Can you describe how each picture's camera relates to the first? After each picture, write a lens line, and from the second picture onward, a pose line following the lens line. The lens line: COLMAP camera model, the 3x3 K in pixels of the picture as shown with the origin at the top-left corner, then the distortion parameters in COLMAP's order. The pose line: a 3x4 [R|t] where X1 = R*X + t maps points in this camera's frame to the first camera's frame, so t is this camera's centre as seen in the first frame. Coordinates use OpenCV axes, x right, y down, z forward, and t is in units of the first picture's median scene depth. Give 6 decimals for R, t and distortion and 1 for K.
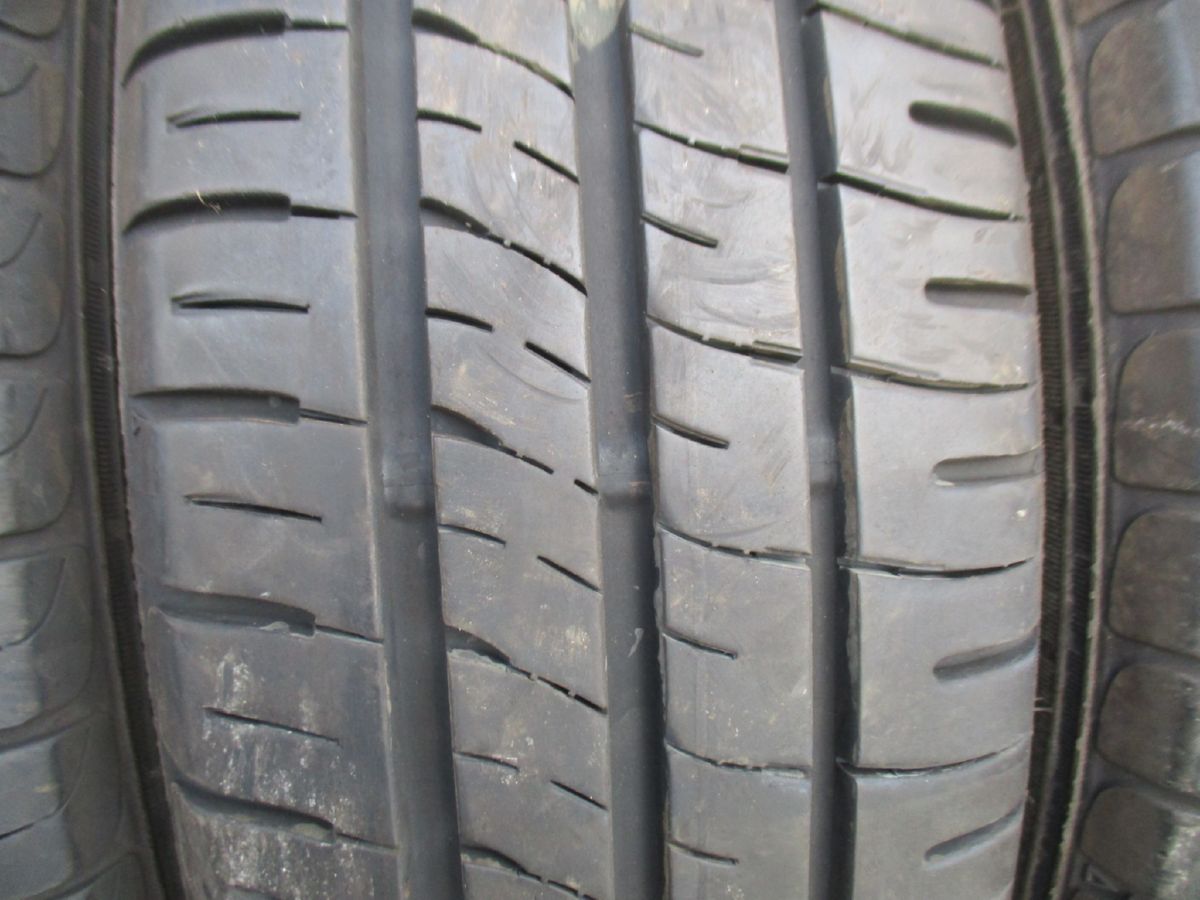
lens RADIAL K [[961.2, 0, 600.0], [0, 961.2, 450.0], [0, 0, 1]] dist [-0.016308, 0.008652]
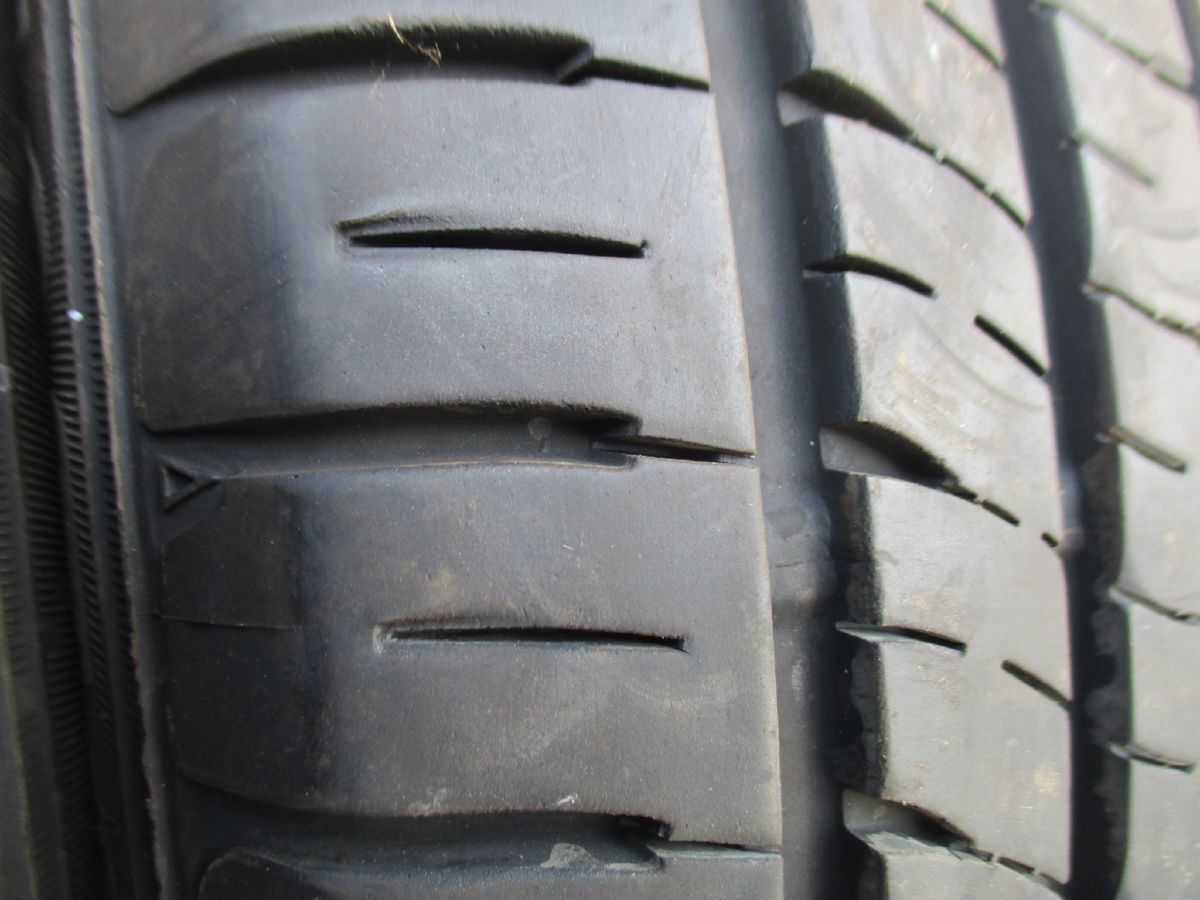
lens RADIAL K [[961.2, 0, 600.0], [0, 961.2, 450.0], [0, 0, 1]] dist [-0.016308, 0.008652]
pose [[0.928424, -0.039712, 0.369395, -0.523337], [0.059010, 0.997411, -0.041088, -0.014740], [-0.366807, 0.059945, 0.928364, 0.512679]]
